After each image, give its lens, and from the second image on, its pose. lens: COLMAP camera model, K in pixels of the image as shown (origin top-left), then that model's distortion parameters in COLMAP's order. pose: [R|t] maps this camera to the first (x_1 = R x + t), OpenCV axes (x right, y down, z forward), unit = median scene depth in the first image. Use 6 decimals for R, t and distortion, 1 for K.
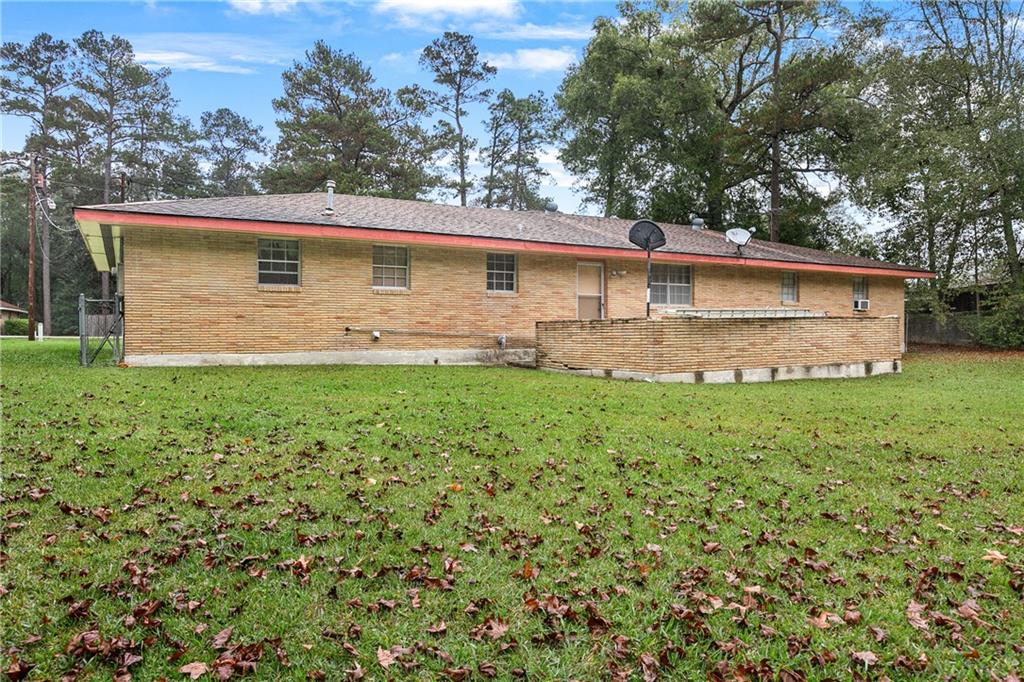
lens RADIAL K [[672.1, 0, 512.8], [0, 672.1, 337.8], [0, 0, 1]] dist [-0.007847, -0.001141]
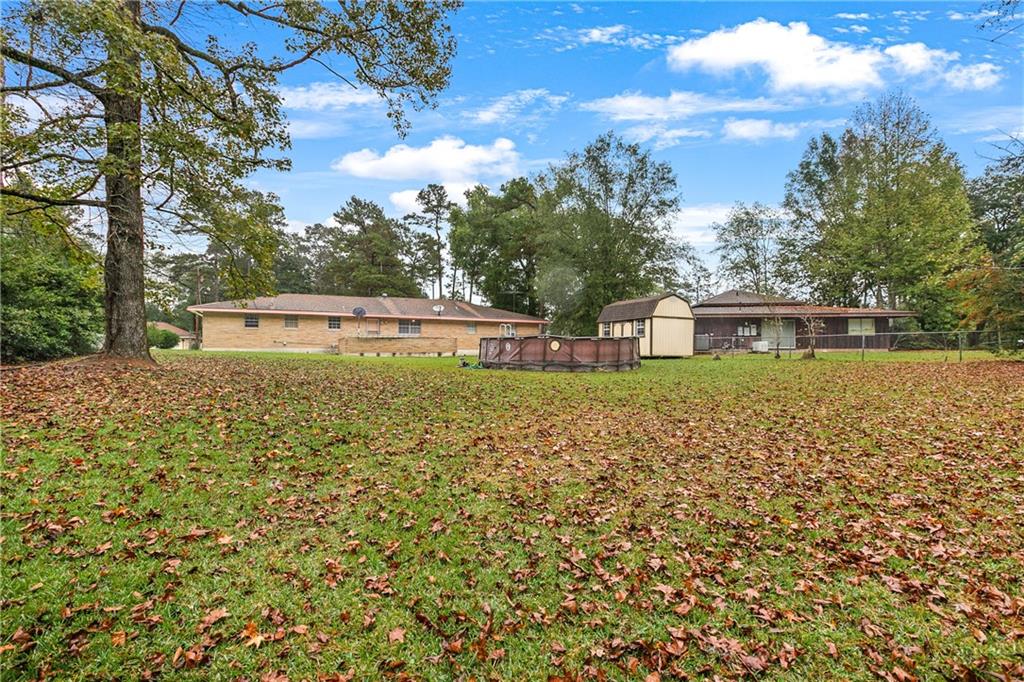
lens RADIAL K [[476.5, 0, 511.0], [0, 476.5, 346.4], [0, 0, 1]] dist [0.001448, 0.000092]
pose [[0.996571, 0.002074, -0.082716, 1.000620], [-0.004355, 0.999615, -0.027411, 0.064715], [0.082627, 0.027677, 0.996196, -1.095592]]
